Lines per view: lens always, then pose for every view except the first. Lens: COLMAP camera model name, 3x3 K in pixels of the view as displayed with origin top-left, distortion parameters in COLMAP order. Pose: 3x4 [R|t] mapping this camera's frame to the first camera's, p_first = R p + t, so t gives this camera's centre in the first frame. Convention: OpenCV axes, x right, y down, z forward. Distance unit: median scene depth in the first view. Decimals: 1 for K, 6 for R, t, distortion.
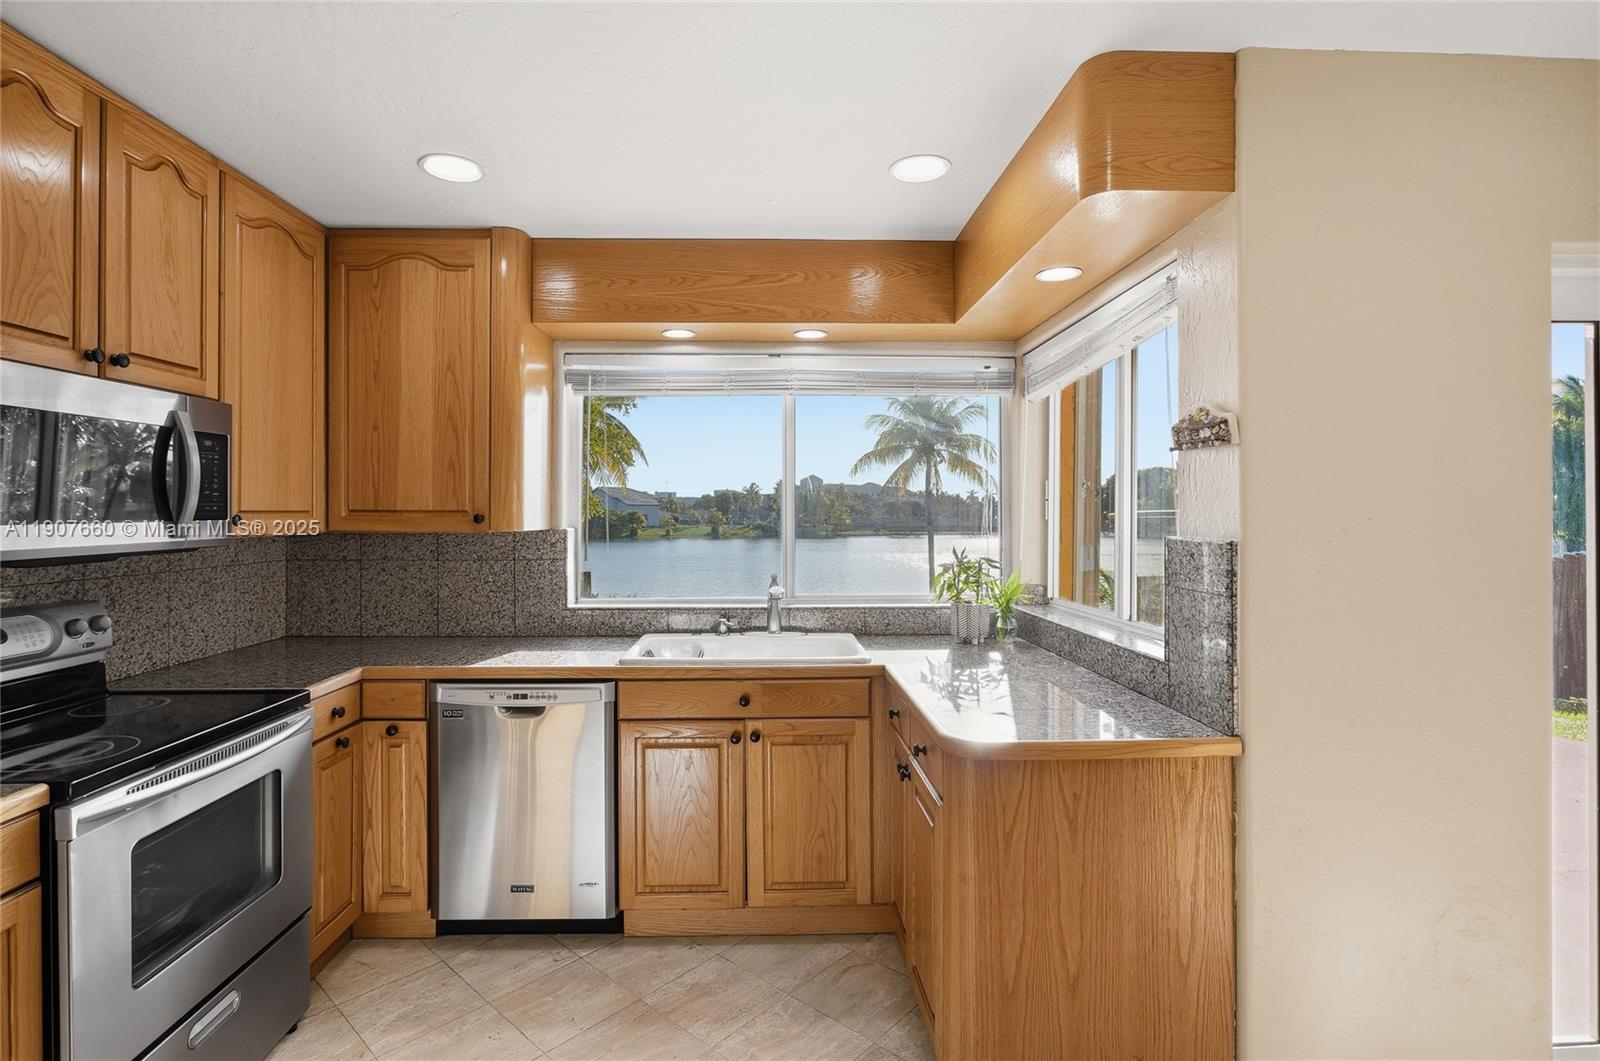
lens RADIAL K [[778.1, 0, 790.0], [0, 778.1, 510.8], [0, 0, 1]] dist [-0.013241, 0.005474]
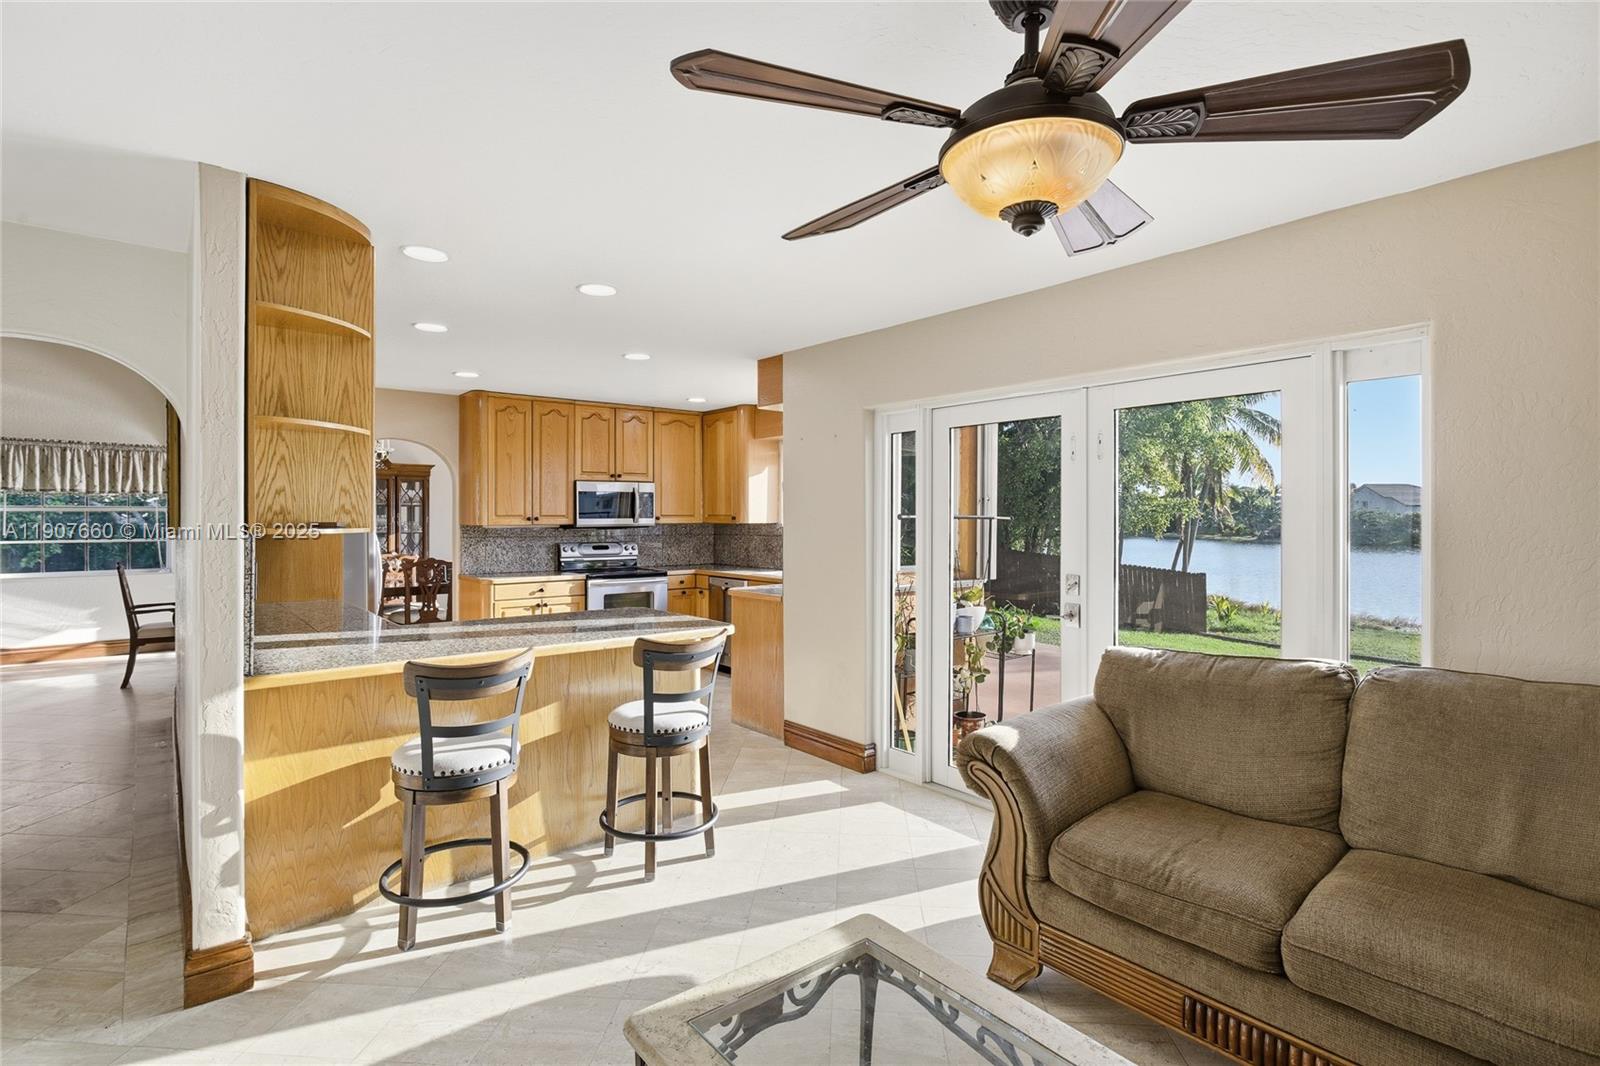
lens RADIAL K [[778.1, 0, 776.3], [0, 778.1, 520.5], [0, 0, 1]] dist [-0.013241, 0.005474]
pose [[0.601332, 0.005174, -0.798983, 1.766024], [0.002646, 0.999961, 0.008467, -0.003842], [0.798995, -0.007206, 0.601295, -0.453995]]
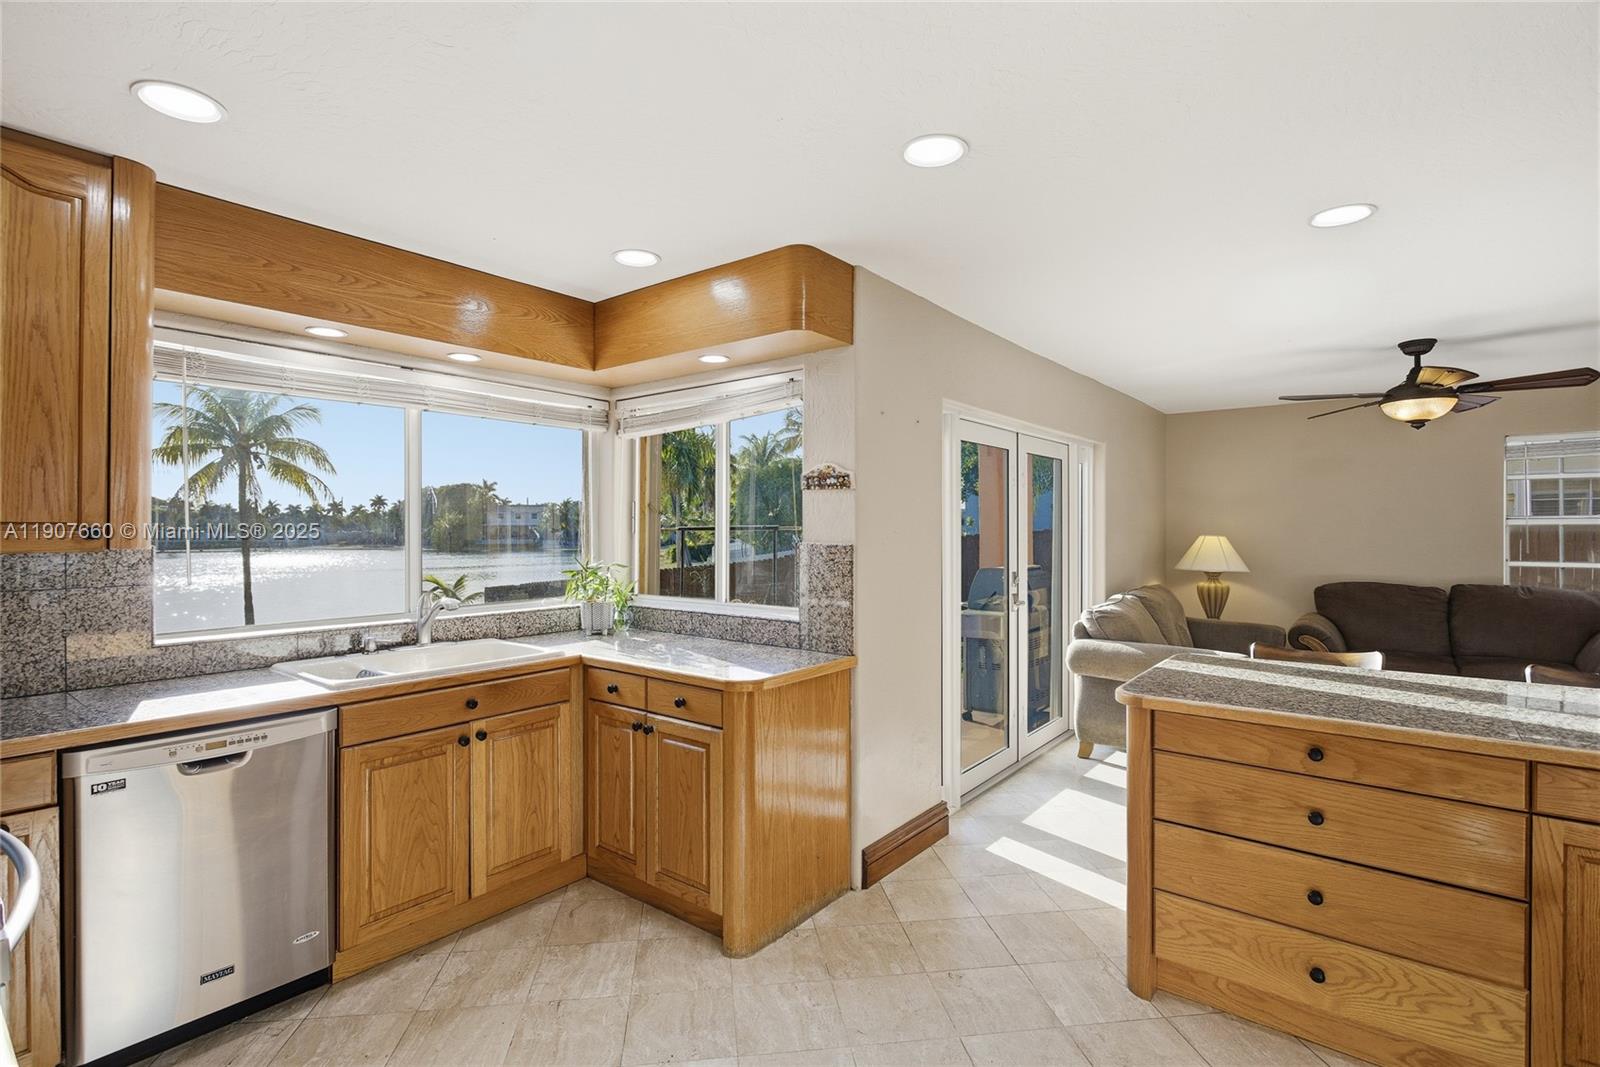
lens RADIAL K [[751.3, 0, 809.0], [0, 751.3, 522.5], [0, 0, 1]] dist [-0.016371, 0.001026]
pose [[0.635128, 0.007163, 0.772374, -0.512541], [-0.005095, 0.999974, -0.005085, -0.000463], [-0.772390, -0.000706, 0.635148, -0.003242]]
